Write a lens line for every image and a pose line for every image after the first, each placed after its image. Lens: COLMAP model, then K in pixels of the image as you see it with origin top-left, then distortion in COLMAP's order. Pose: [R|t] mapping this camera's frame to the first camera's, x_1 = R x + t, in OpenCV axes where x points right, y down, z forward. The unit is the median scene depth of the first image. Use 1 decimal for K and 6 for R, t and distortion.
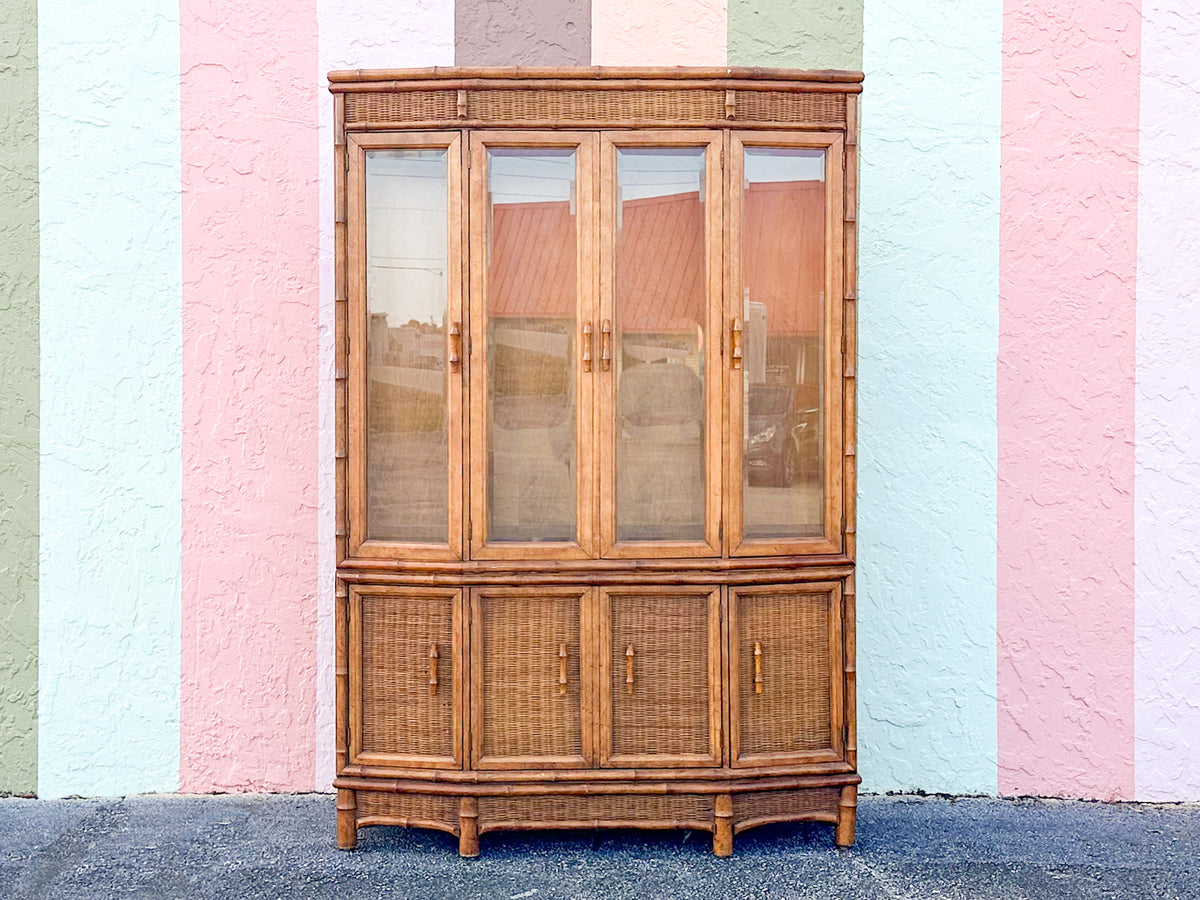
lens RADIAL K [[1853.3, 0, 628.2], [0, 1853.3, 404.6], [0, 0, 1]] dist [0.145123, -0.046163]
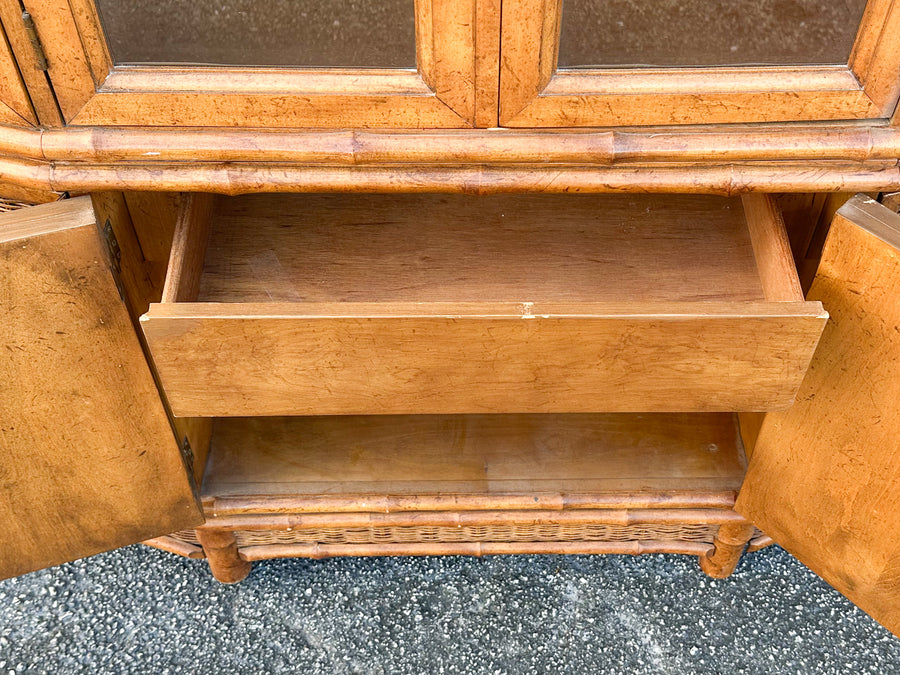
lens RADIAL K [[1074.1, 0, 508.4], [0, 1074.1, 303.2], [0, 0, 1]] dist [0.193634, -0.439111]
pose [[0.999294, 0.004515, 0.037287, -0.019958], [-0.032035, 0.620715, 0.783382, -0.039028], [-0.019608, -0.784024, 0.620421, 0.861092]]
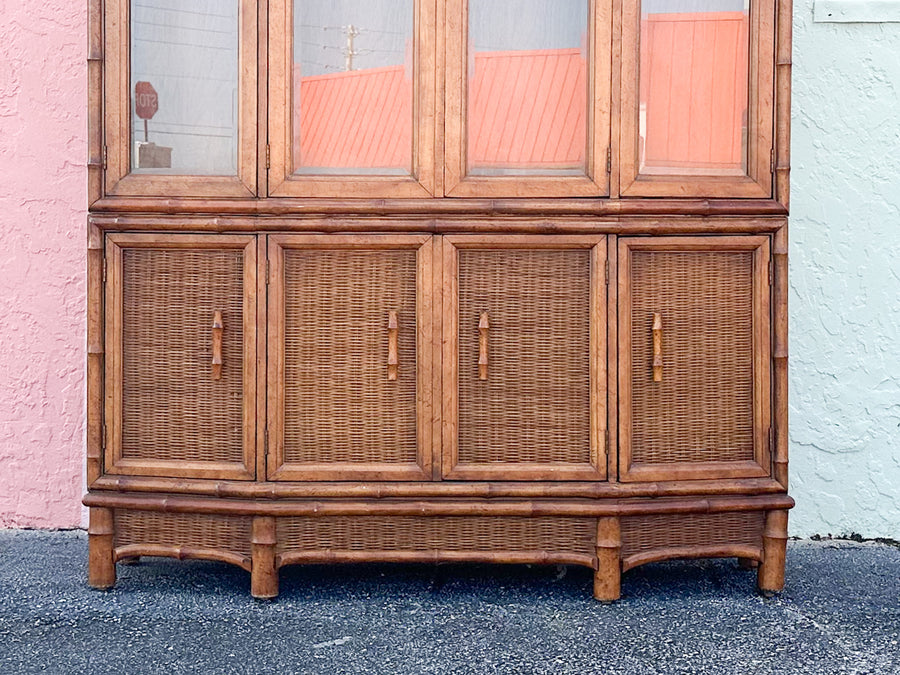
lens RADIAL K [[1694.8, 0, 470.6], [0, 1694.8, 263.9], [0, 0, 1]] dist [0.141370, 0.057133]
pose [[0.999915, 0.008882, -0.009539, 0.002003], [-0.008906, 0.999957, -0.002480, 0.110718], [0.009516, 0.002565, 0.999951, 0.325534]]
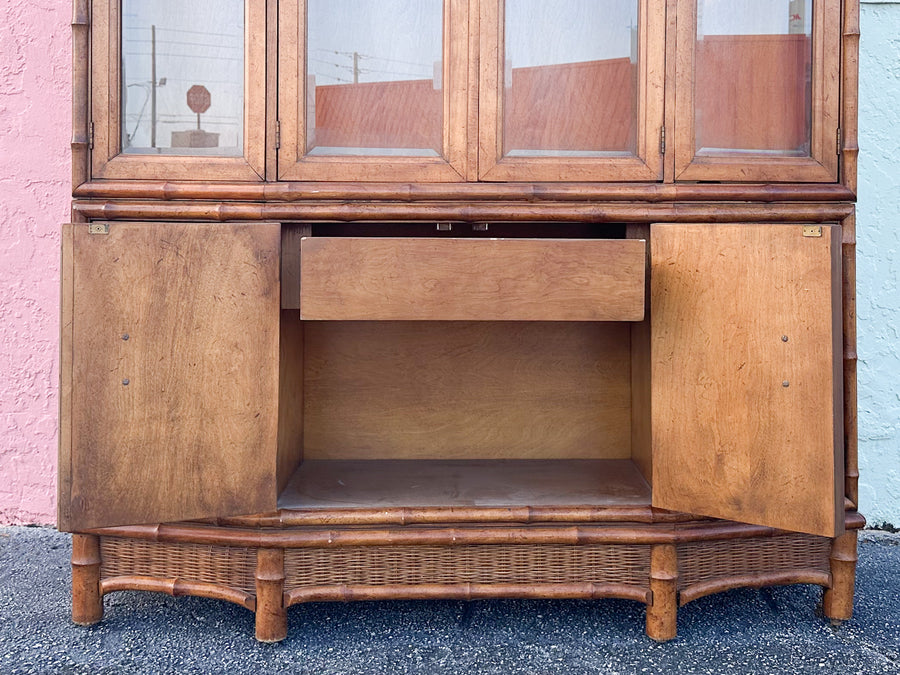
lens RADIAL K [[1207.5, 0, 505.4], [0, 1207.5, 196.2], [0, 0, 1]] dist [0.200894, -0.468338]
pose [[0.999485, 0.009508, 0.030639, -0.018474], [-0.008814, 0.999704, -0.022694, 0.097583], [-0.030845, 0.022412, 0.999273, 0.571245]]
